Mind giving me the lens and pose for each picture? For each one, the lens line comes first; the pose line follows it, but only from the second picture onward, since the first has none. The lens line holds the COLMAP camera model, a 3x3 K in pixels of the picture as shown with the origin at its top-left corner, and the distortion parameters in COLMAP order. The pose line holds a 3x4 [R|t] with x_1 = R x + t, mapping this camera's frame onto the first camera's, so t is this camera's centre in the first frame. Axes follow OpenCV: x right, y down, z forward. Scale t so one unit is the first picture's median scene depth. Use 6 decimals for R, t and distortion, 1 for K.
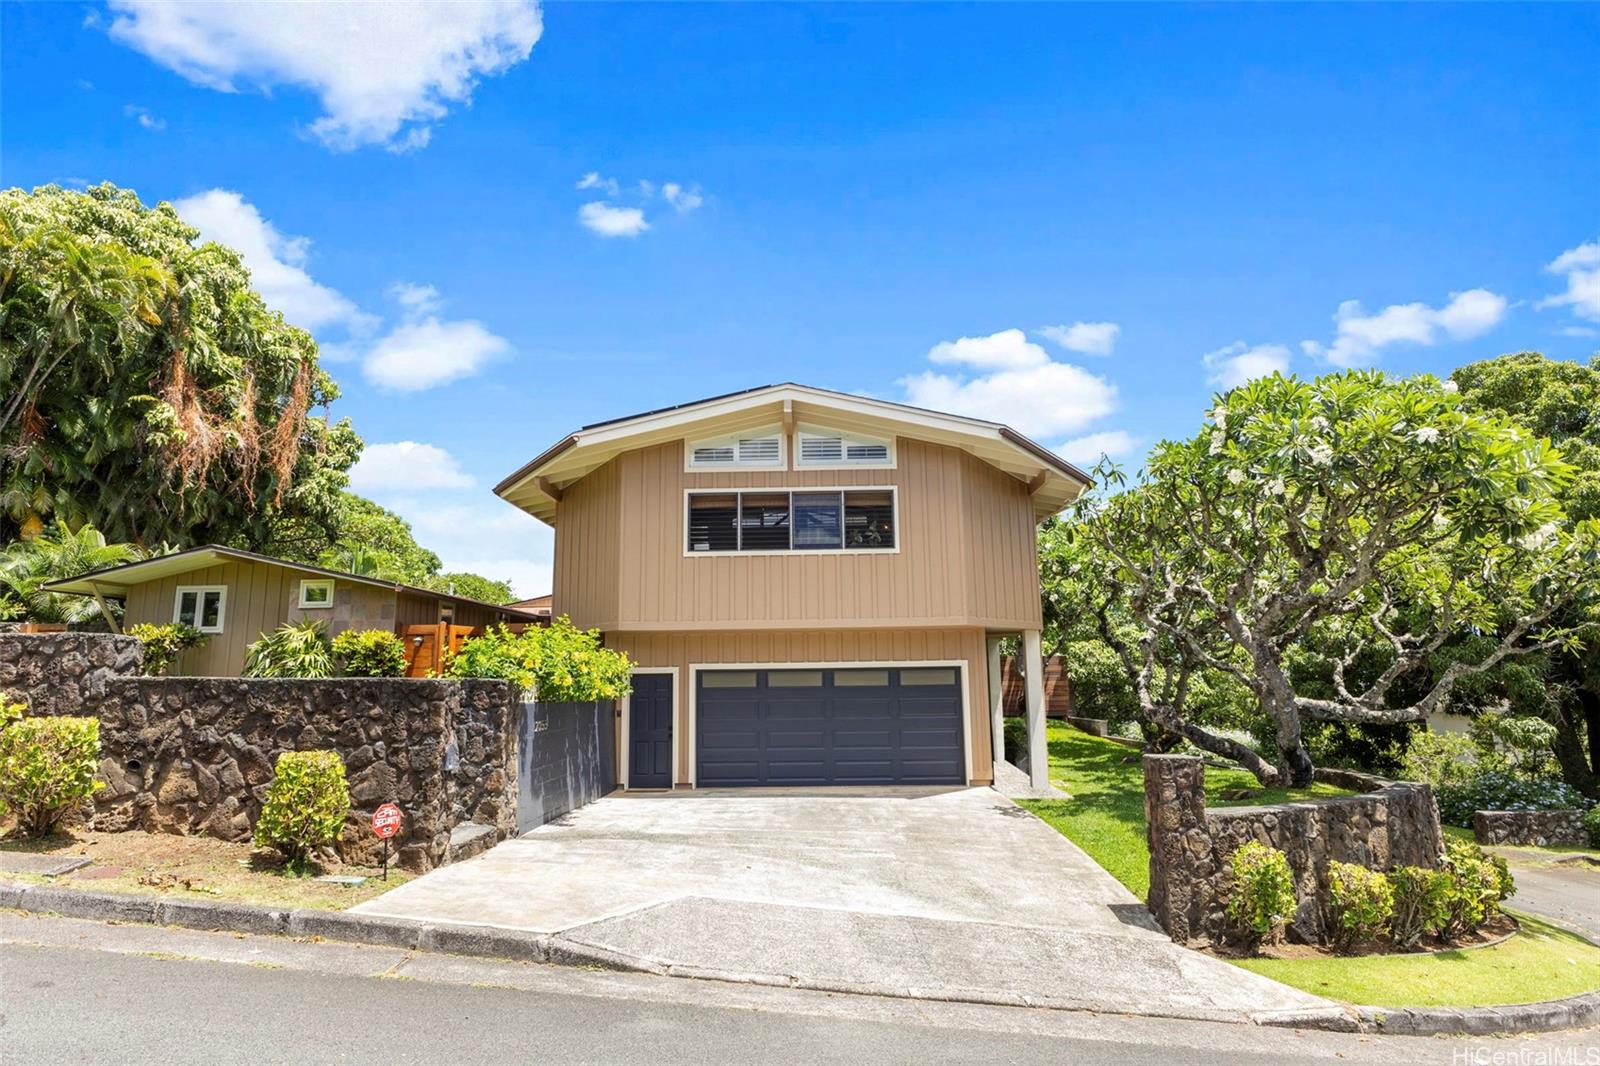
lens RADIAL K [[900.1, 0, 803.0], [0, 900.1, 529.5], [0, 0, 1]] dist [0.001125, 0.000118]
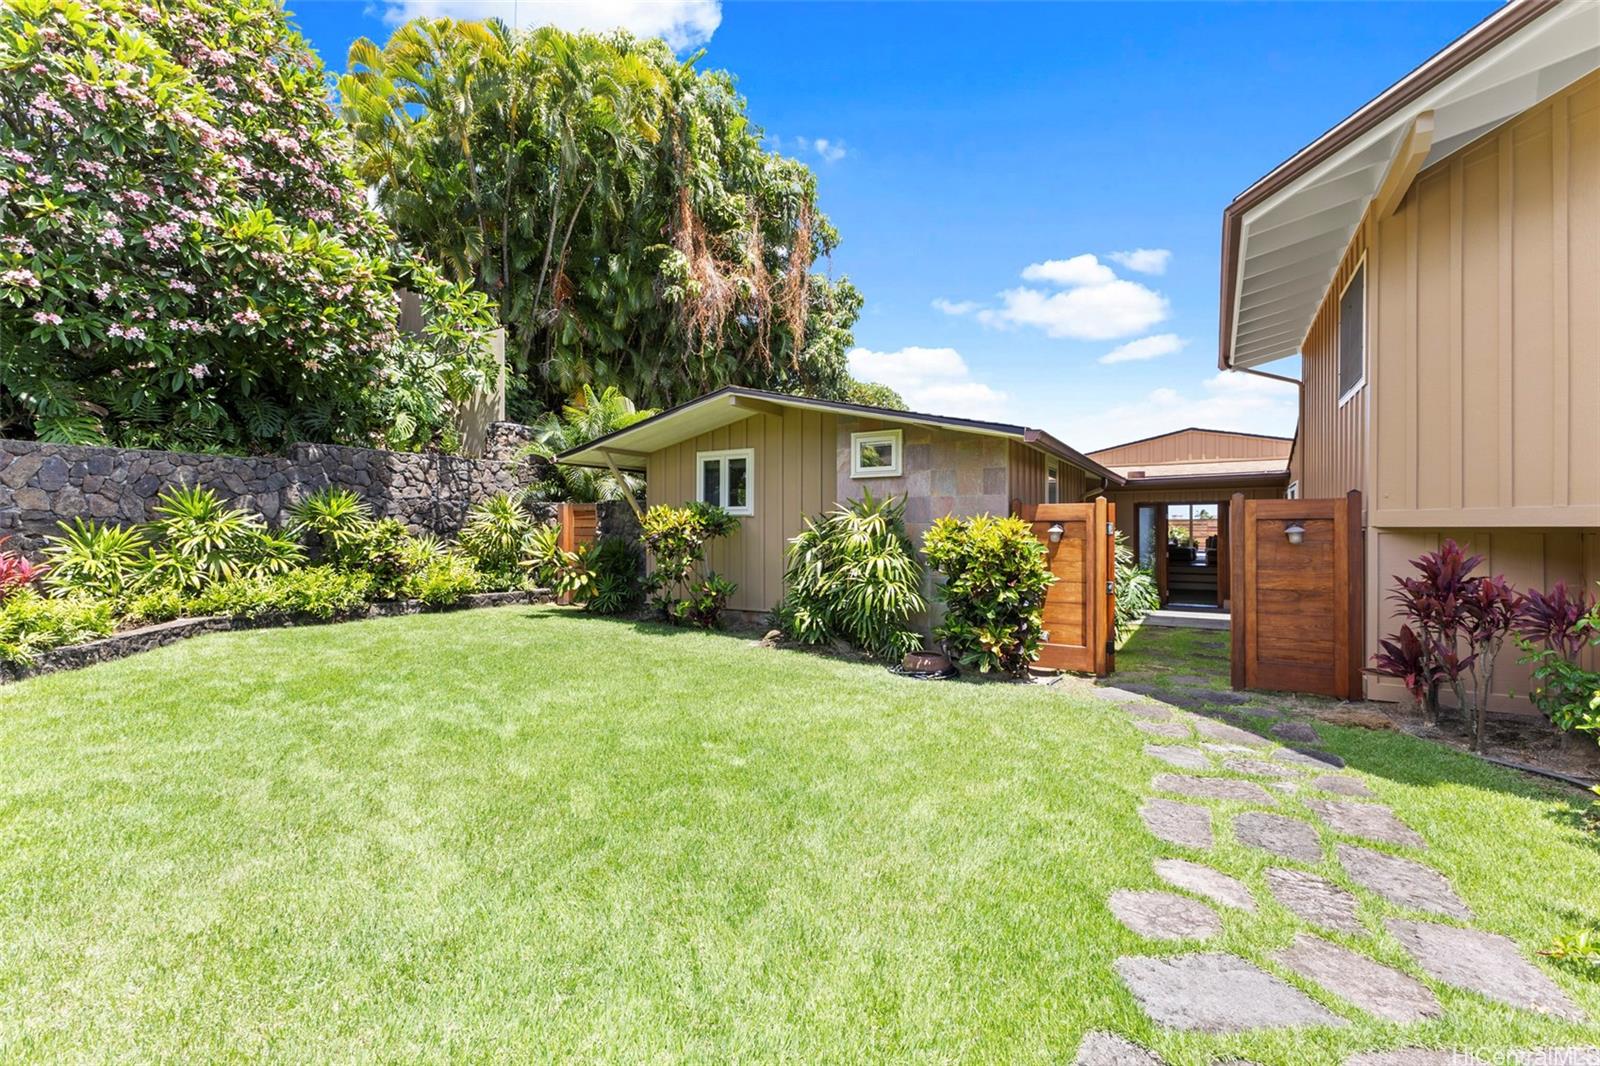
lens RADIAL K [[697.4, 0, 801.3], [0, 697.4, 534.7], [0, 0, 1]] dist [0.003184, -0.000118]
pose [[0.877265, 0.013224, -0.479825, -0.268442], [0.072283, 0.984582, 0.159290, 0.034668], [0.474533, -0.174422, 0.862783, 0.417974]]
